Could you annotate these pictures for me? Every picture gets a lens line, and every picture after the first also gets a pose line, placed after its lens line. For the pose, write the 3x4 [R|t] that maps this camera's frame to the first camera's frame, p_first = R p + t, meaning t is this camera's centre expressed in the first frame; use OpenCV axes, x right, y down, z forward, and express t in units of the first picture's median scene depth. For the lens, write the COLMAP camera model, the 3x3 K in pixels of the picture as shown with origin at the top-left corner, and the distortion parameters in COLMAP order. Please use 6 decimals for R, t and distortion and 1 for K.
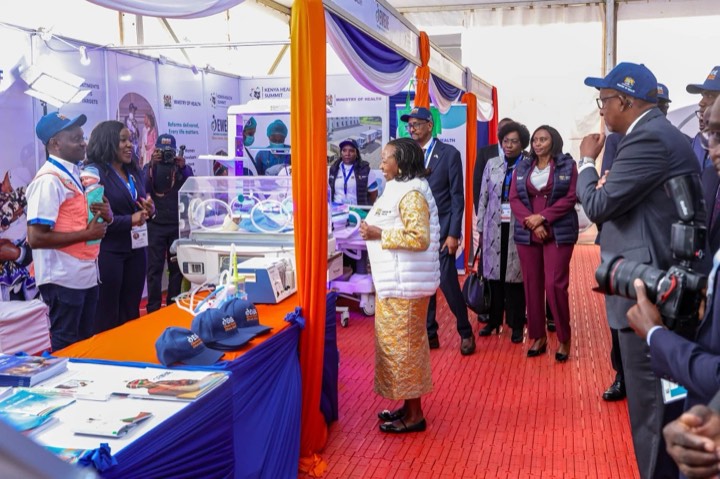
lens RADIAL K [[771.5, 0, 360.0], [0, 771.5, 239.5], [0, 0, 1]] dist [-0.014361, -0.009040]
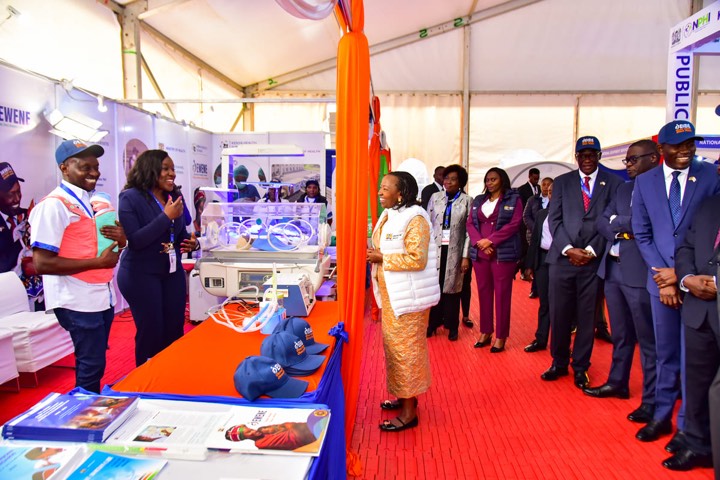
lens RADIAL K [[497.7, 0, 360.0], [0, 497.7, 240.0], [0, 0, 1]] dist [-0.046479, -0.000912]
pose [[0.981927, 0.000946, 0.189259, -0.139319], [0.003260, 0.999755, -0.021909, -0.009005], [-0.189233, 0.022130, 0.981683, 0.229861]]
